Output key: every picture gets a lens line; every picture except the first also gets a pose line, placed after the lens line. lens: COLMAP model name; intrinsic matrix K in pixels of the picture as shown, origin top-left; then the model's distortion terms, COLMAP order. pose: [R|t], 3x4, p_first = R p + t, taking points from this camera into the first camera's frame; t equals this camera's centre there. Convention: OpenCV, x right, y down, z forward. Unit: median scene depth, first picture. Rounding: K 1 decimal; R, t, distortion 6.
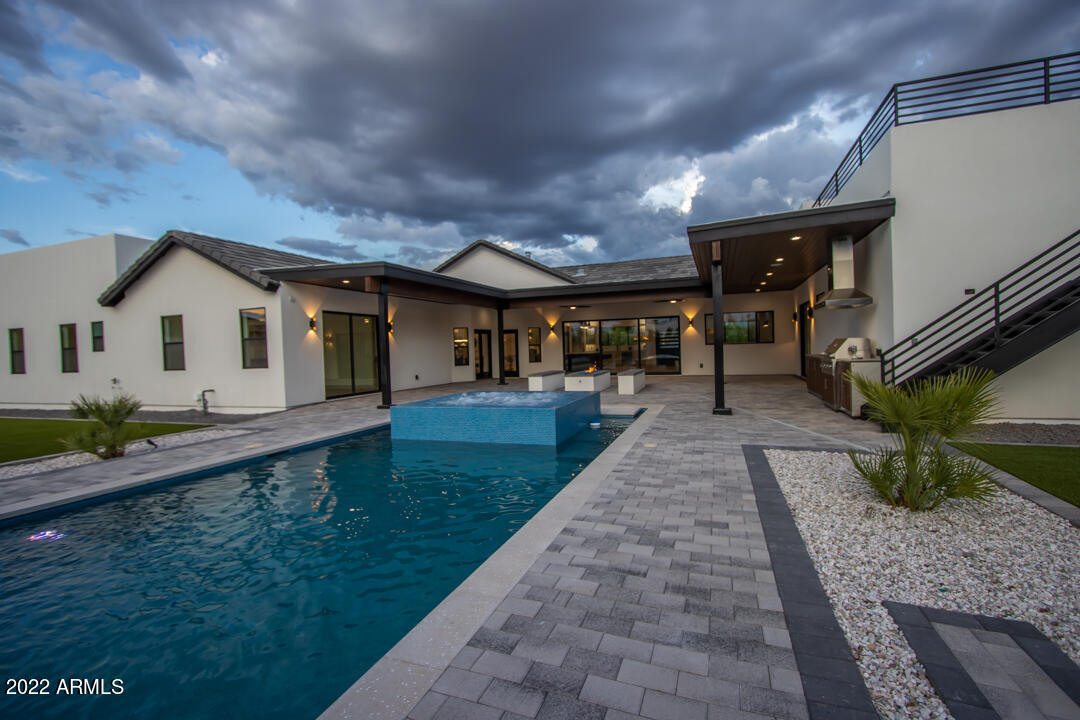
lens RADIAL K [[495.1, 0, 537.0], [0, 495.1, 356.9], [0, 0, 1]] dist [-0.018072, 0.000160]
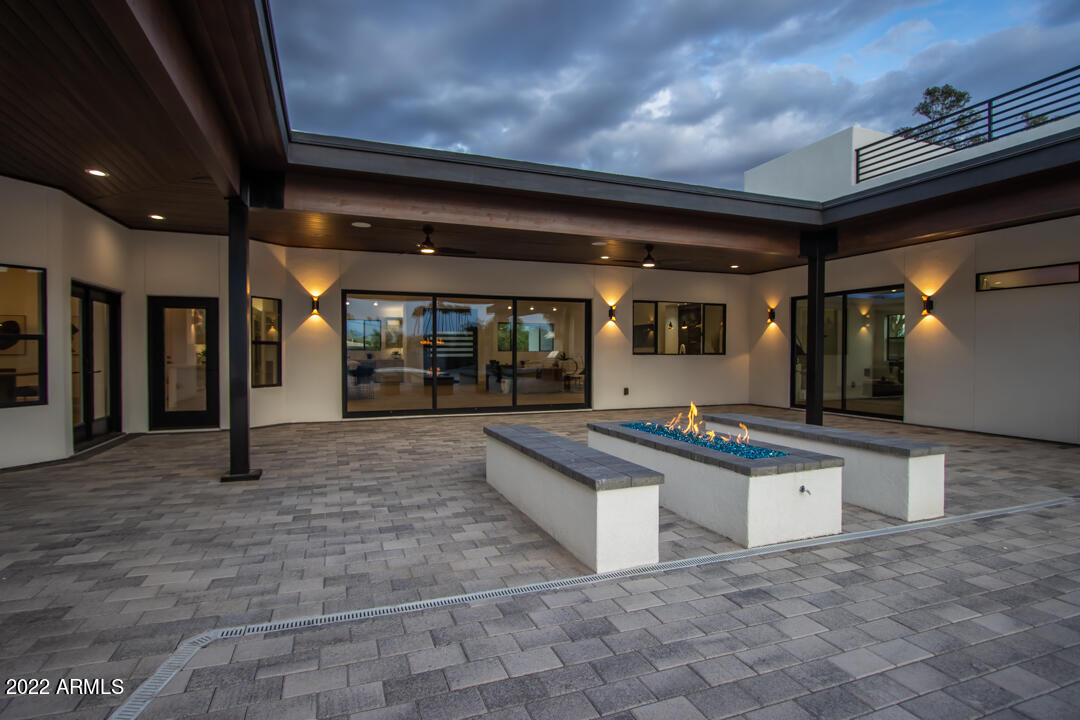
lens RADIAL K [[495.1, 0, 539.4], [0, 495.1, 359.7], [0, 0, 1]] dist [-0.018072, 0.000160]
pose [[0.728084, 0.017423, 0.685267, -0.092999], [-0.005881, 0.999799, -0.019171, -0.003649], [-0.685463, 0.009928, 0.728040, 0.456541]]
